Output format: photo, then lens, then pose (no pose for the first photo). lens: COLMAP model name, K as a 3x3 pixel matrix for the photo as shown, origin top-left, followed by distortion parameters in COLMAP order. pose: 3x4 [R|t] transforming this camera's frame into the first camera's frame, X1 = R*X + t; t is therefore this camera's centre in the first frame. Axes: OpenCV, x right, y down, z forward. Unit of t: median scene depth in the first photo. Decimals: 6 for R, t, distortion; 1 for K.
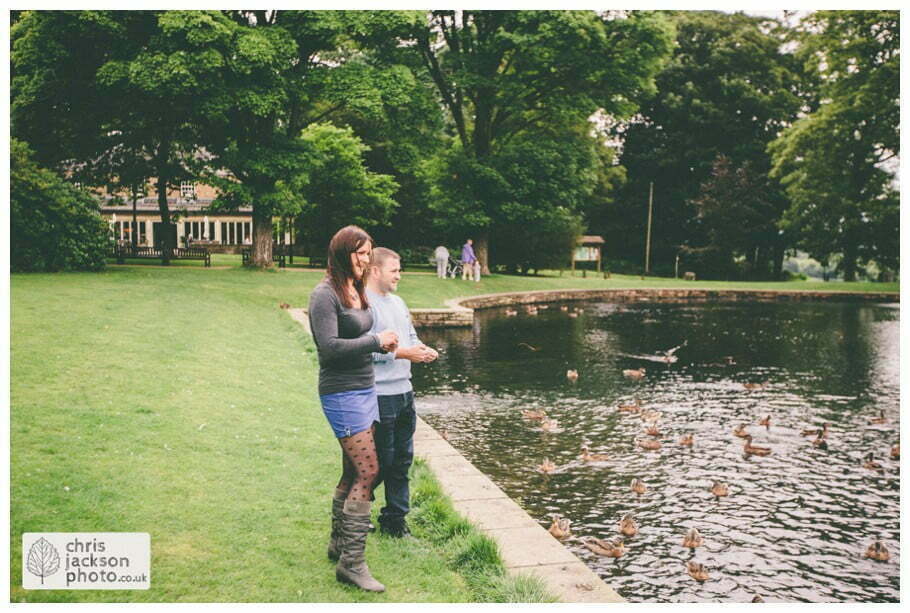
lens RADIAL K [[924.4, 0, 455.0], [0, 924.4, 306.5], [0, 0, 1]] dist [0.009239, -0.003195]
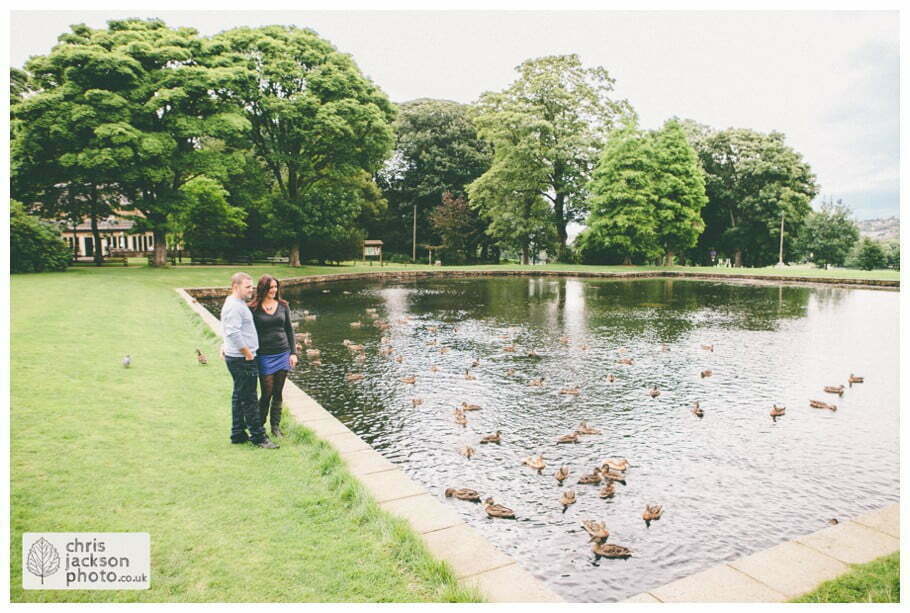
lens RADIAL K [[653.6, 0, 455.3], [0, 653.6, 288.9], [0, 0, 1]] dist [-0.101255, 0.106166]
pose [[0.975597, -0.035922, 0.216612, 0.045509], [0.034980, 0.999355, 0.008183, 0.006665], [-0.216766, -0.000406, 0.976224, -0.196365]]
